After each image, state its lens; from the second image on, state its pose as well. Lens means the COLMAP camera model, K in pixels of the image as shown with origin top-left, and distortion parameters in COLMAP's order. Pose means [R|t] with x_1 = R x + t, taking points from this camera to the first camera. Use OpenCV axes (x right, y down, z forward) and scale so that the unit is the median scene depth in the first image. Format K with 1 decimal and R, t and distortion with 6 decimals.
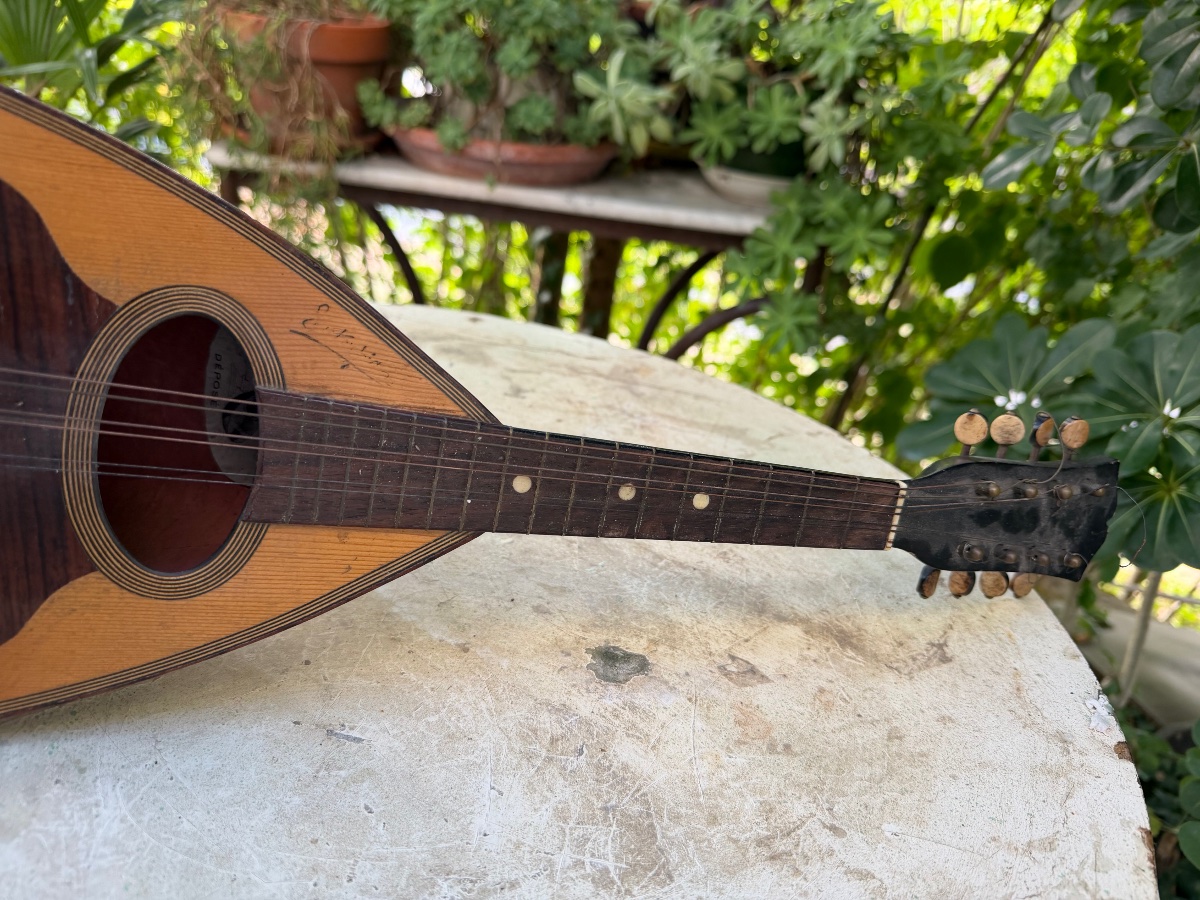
lens RADIAL K [[861.0, 0, 598.7], [0, 861.0, 455.2], [0, 0, 1]] dist [-0.000205, -0.030281]
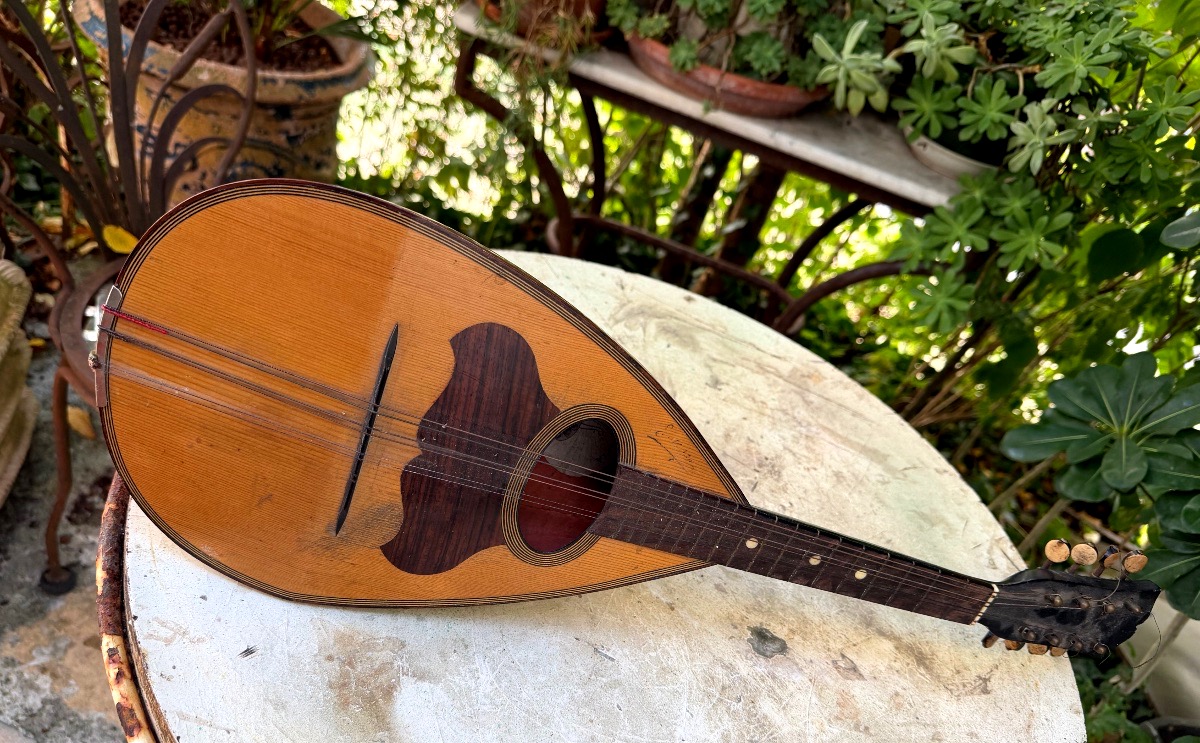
lens RADIAL K [[839.4, 0, 599.1], [0, 839.4, 452.6], [0, 0, 1]] dist [0.030582, -0.051697]
pose [[0.966287, 0.248327, -0.067994, -0.275338], [-0.229531, 0.950497, 0.209453, -0.352597], [0.116641, -0.186785, 0.975452, -0.461862]]
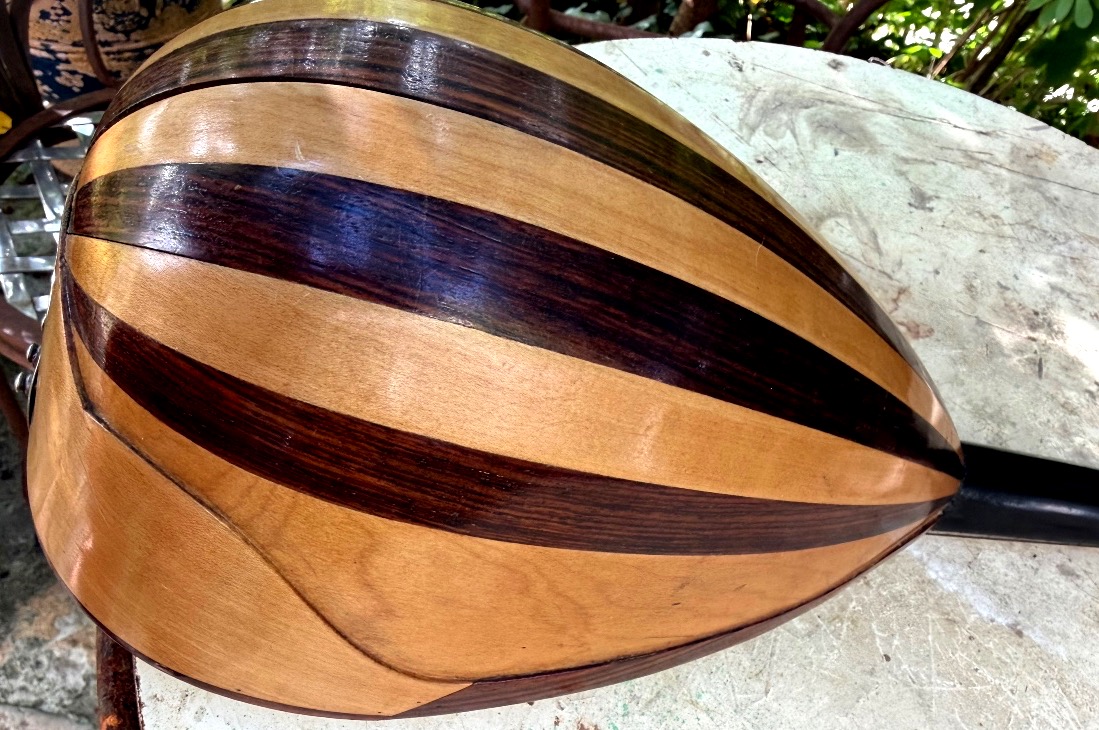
lens RADIAL K [[855.1, 0, 559.5], [0, 855.1, 429.9], [0, 0, 1]] dist [-0.014540, 0.004062]
pose [[0.996286, 0.076078, -0.040323, -0.710292], [-0.049805, 0.891198, 0.450872, -0.411901], [0.070237, -0.447190, 0.891677, 0.249933]]
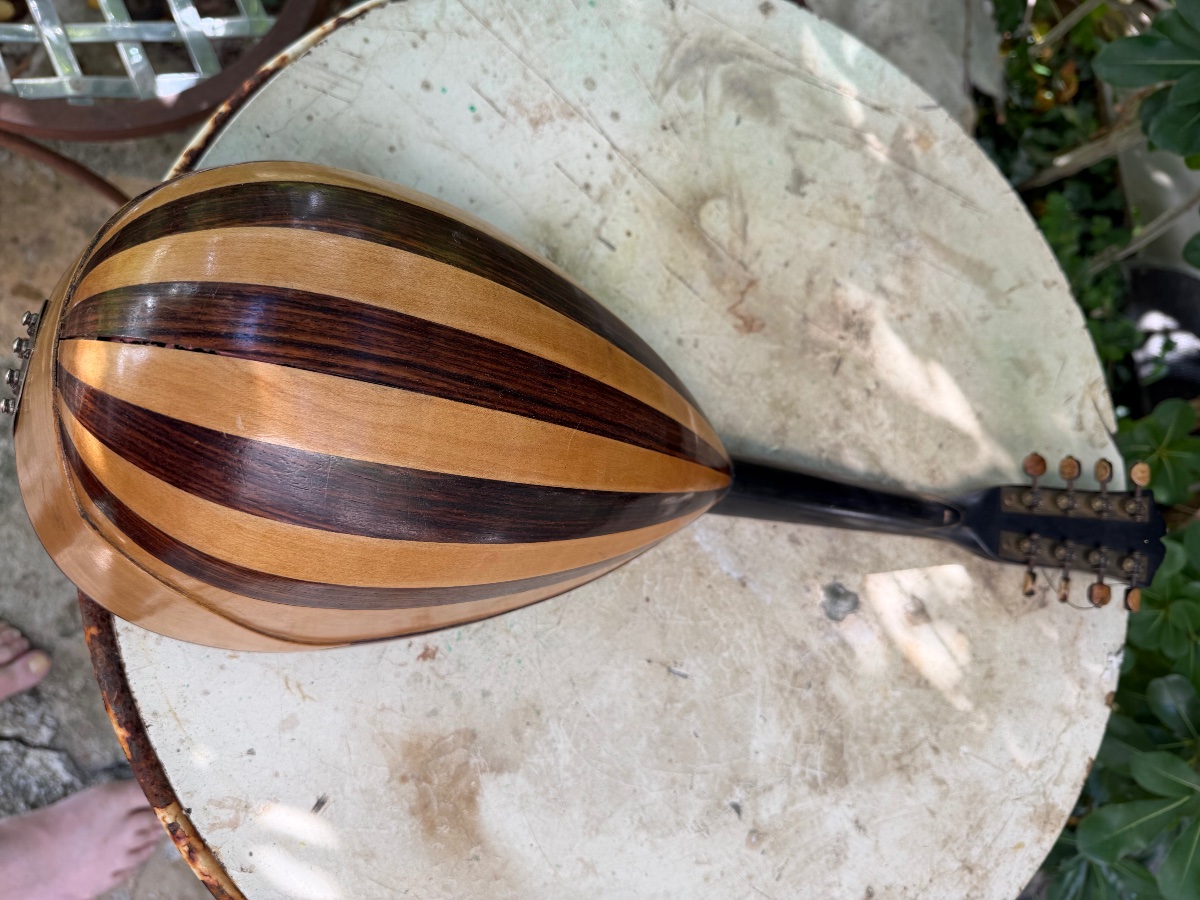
lens RADIAL K [[861.0, 0, 597.6], [0, 861.0, 436.2], [0, 0, 1]] dist [-0.000205, -0.030281]
pose [[0.967074, 0.201997, 0.154807, -0.715536], [-0.248366, 0.616403, 0.747236, -0.989266], [0.055516, -0.761081, 0.646277, 0.304800]]
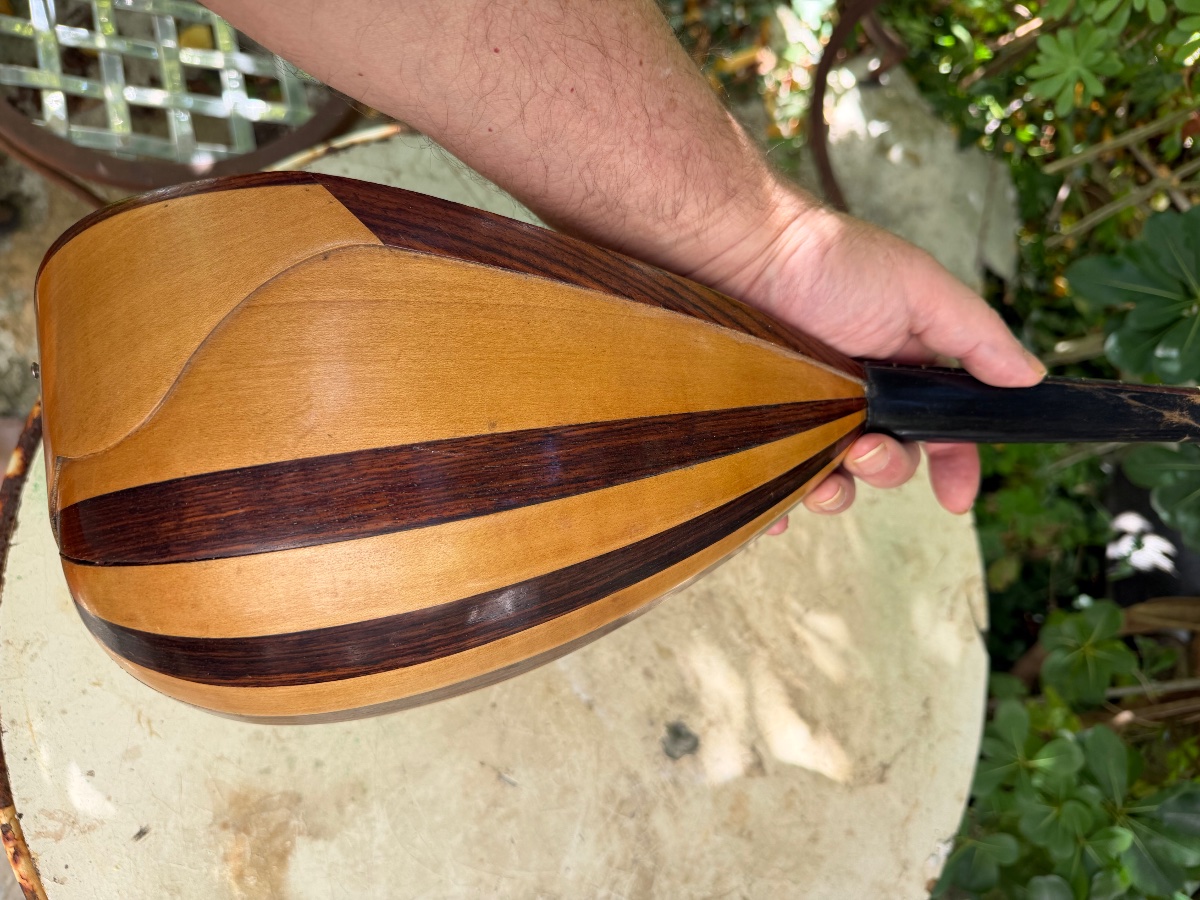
lens RADIAL K [[861.0, 0, 599.6], [0, 861.0, 433.7], [0, 0, 1]] dist [-0.000205, -0.030281]
pose [[0.913671, 0.392002, 0.107425, -0.538875], [-0.351874, 0.630561, 0.691793, -1.223001], [0.203446, -0.669871, 0.714061, 0.285892]]
